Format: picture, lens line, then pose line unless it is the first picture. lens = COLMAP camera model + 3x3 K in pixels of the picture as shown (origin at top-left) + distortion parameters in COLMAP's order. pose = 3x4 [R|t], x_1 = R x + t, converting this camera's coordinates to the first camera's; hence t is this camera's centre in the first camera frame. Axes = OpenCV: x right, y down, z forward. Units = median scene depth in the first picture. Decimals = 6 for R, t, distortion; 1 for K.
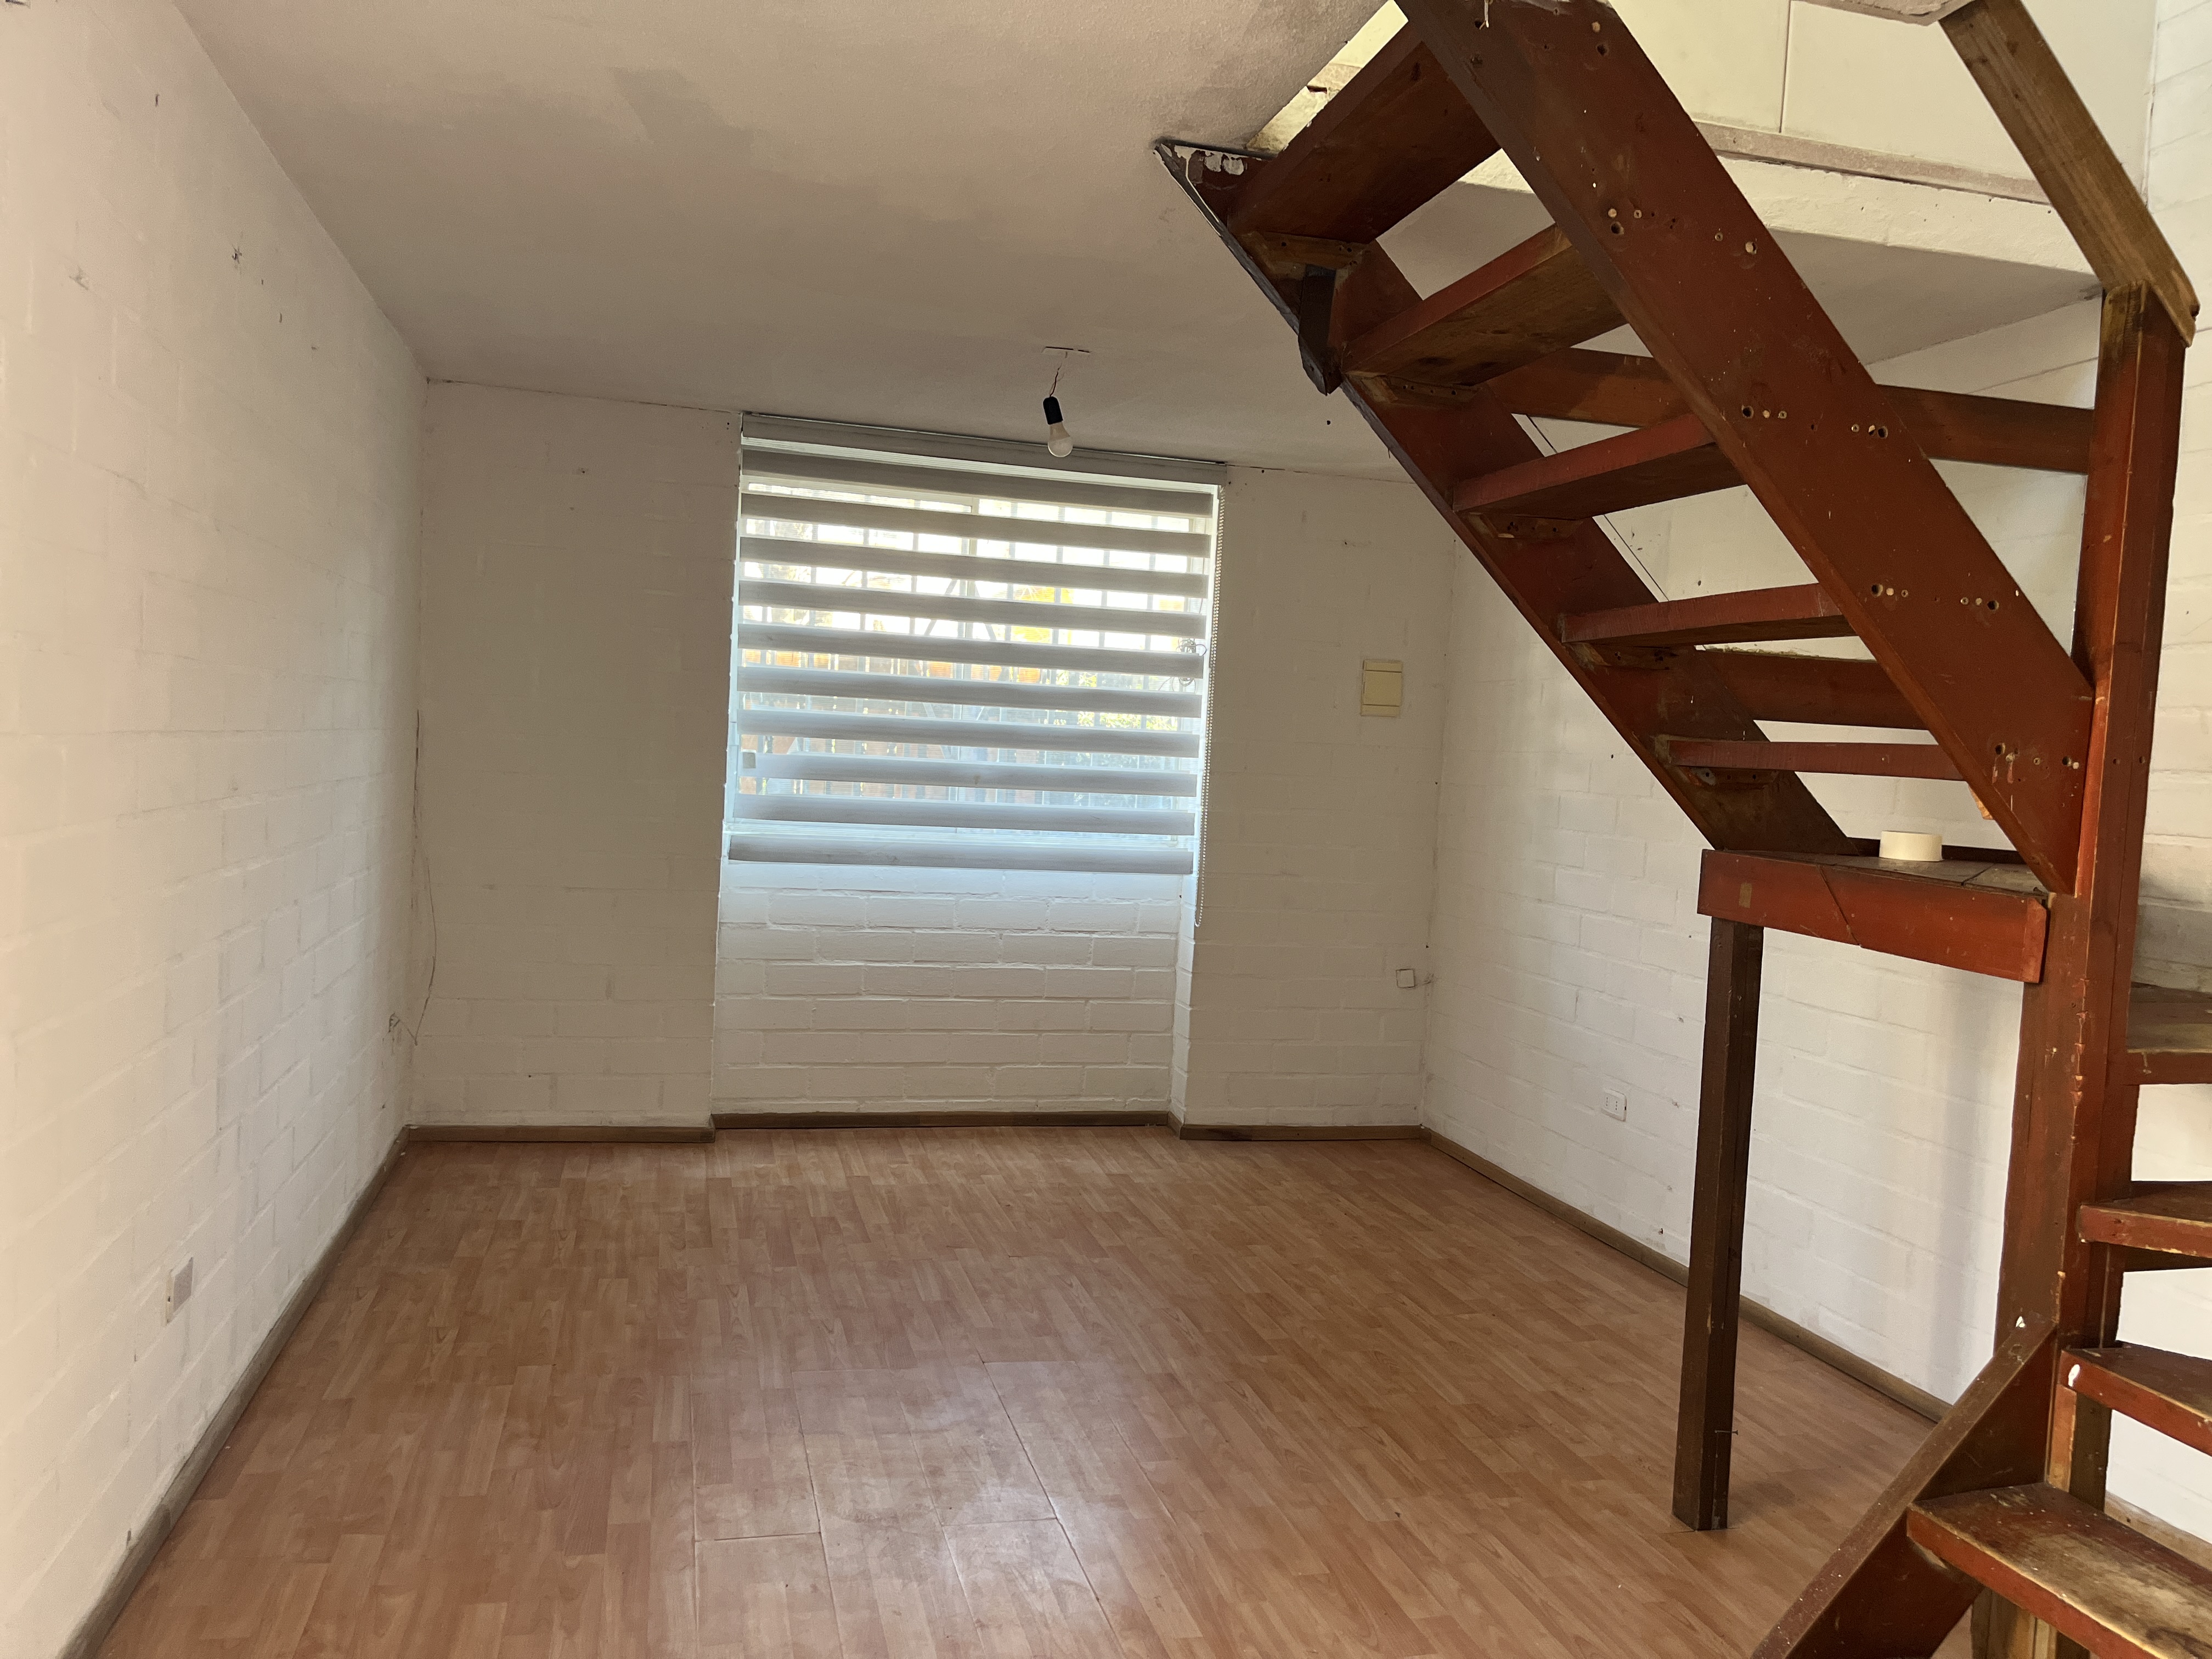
lens RADIAL K [[1681.4, 0, 1105.5], [0, 1681.4, 836.2], [0, 0, 1]] dist [0.046644, -0.032467]
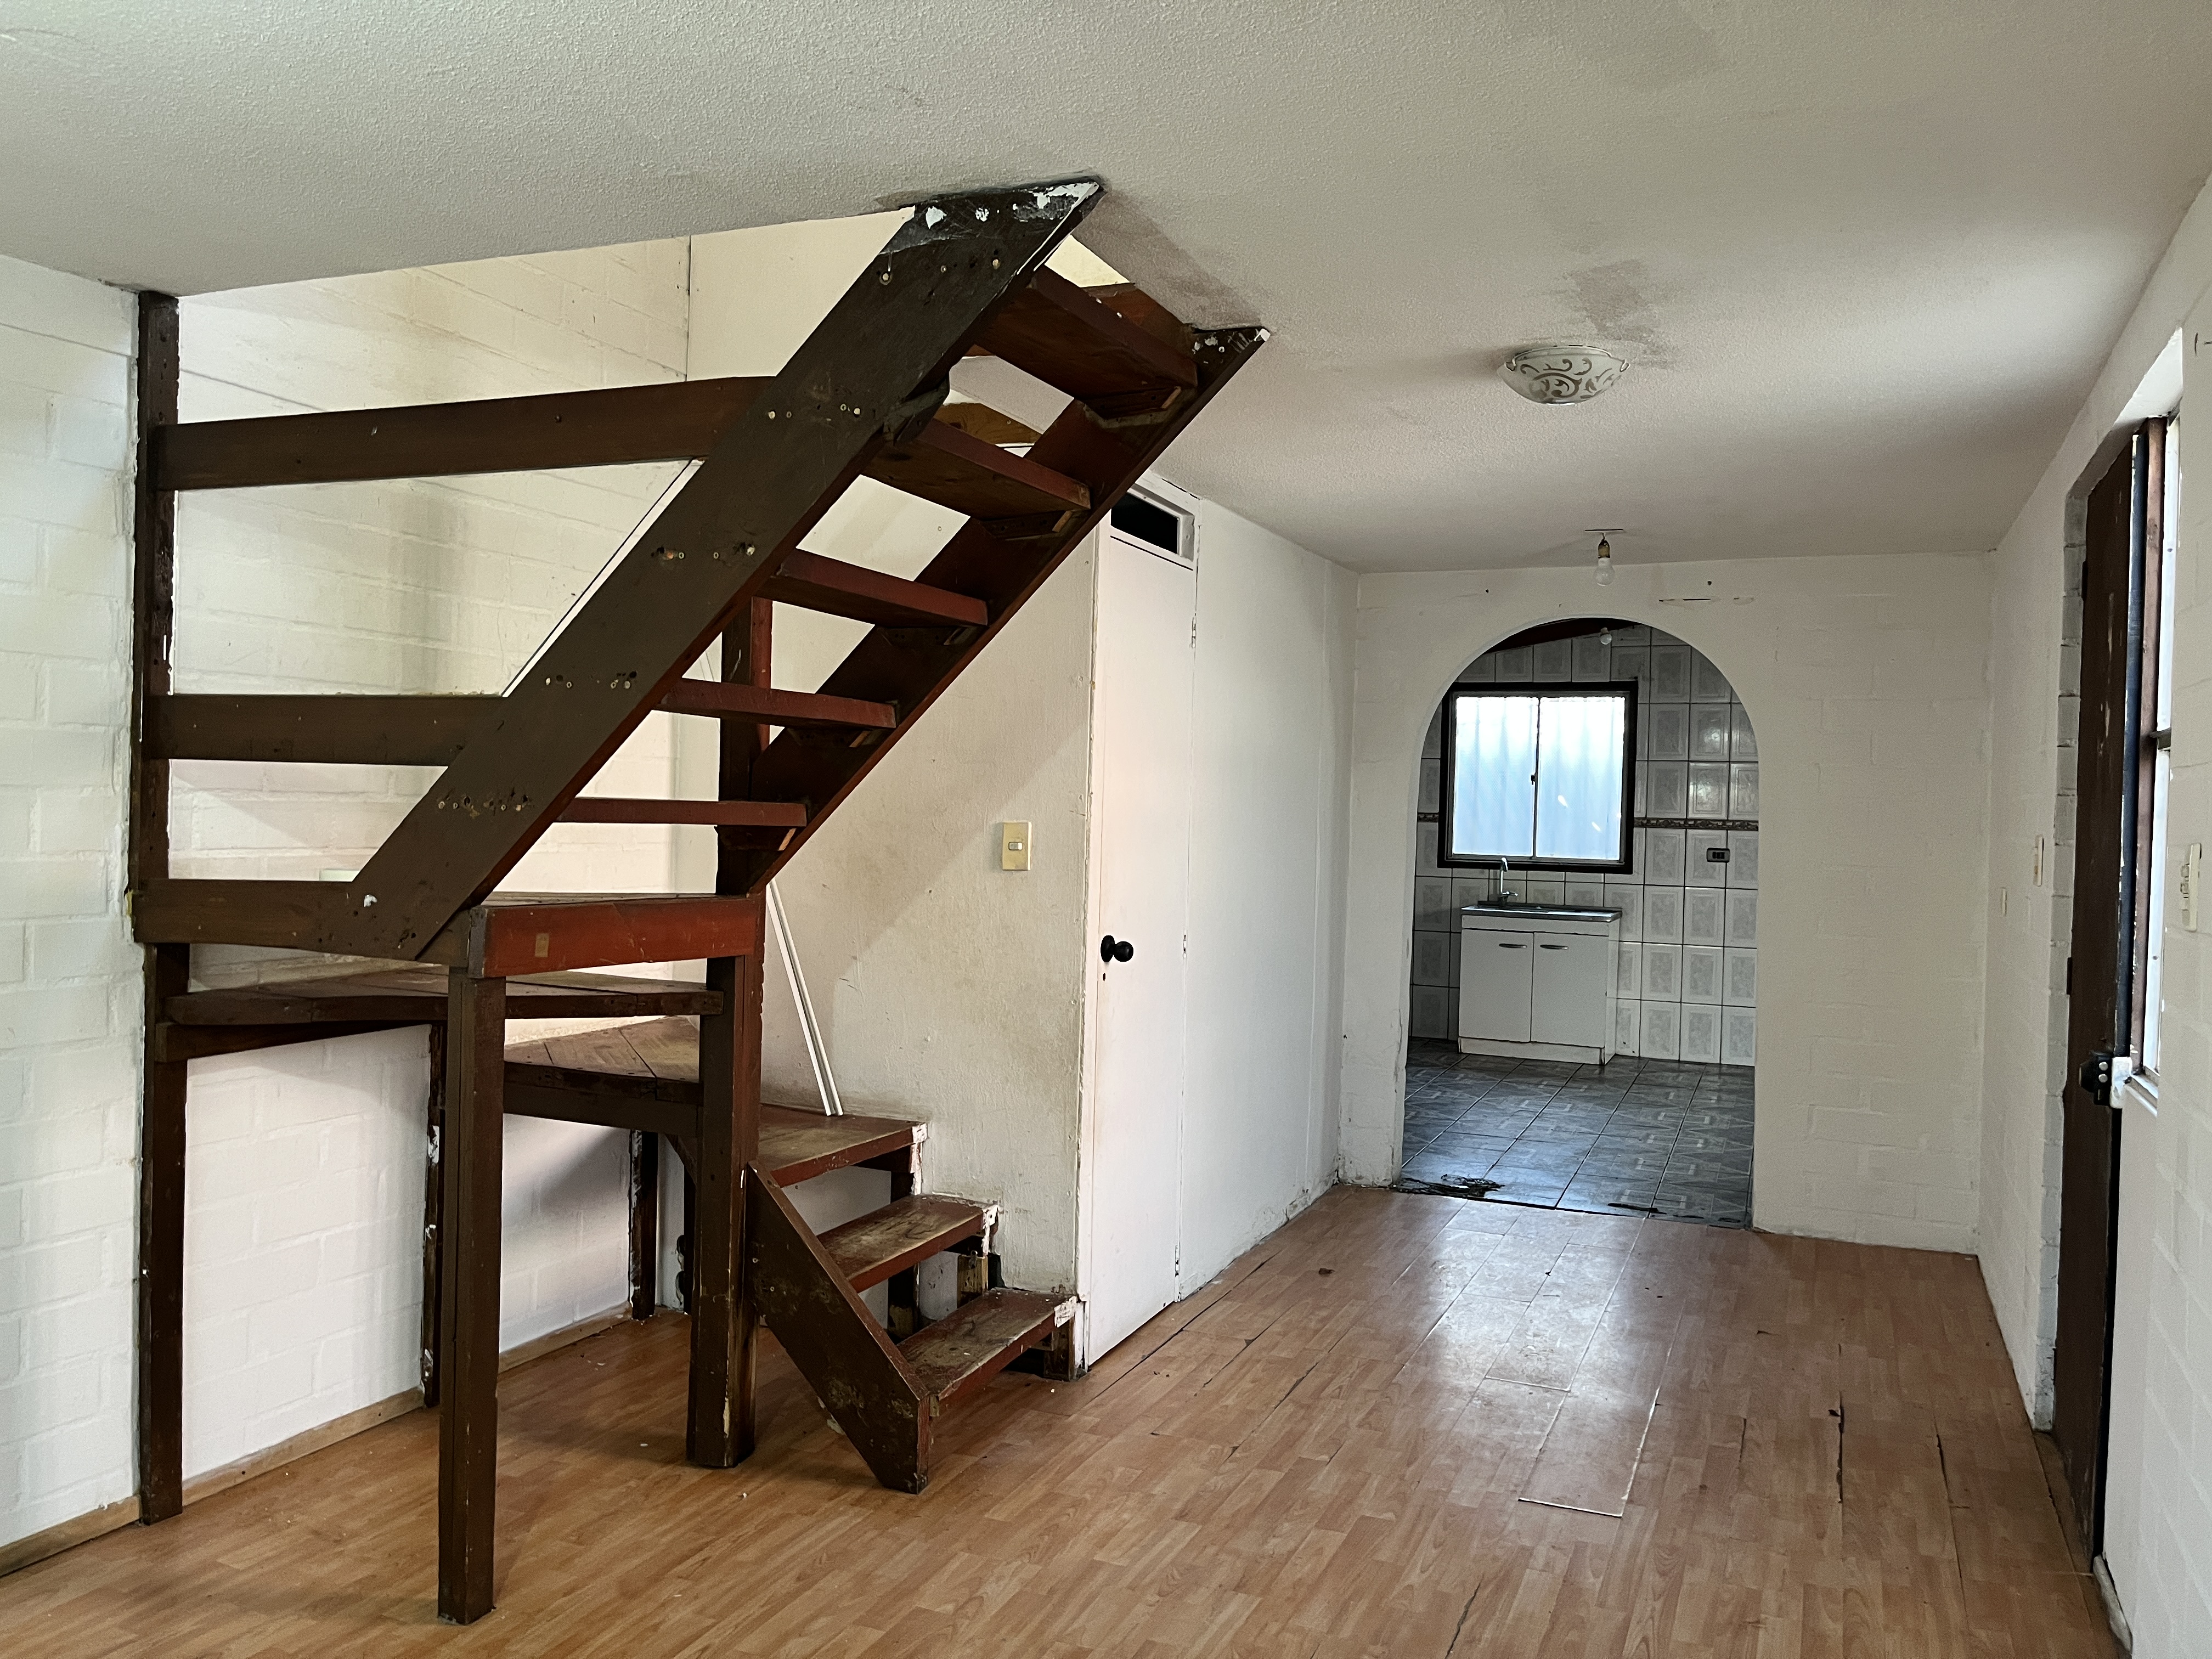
lens RADIAL K [[1681.4, 0, 1106.9], [0, 1681.4, 830.4], [0, 0, 1]] dist [0.046644, -0.032467]
pose [[-0.783287, -0.084097, 0.615946, -0.545814], [-0.034323, 0.995147, 0.092222, -0.150566], [-0.620712, 0.051095, -0.782372, 1.705243]]
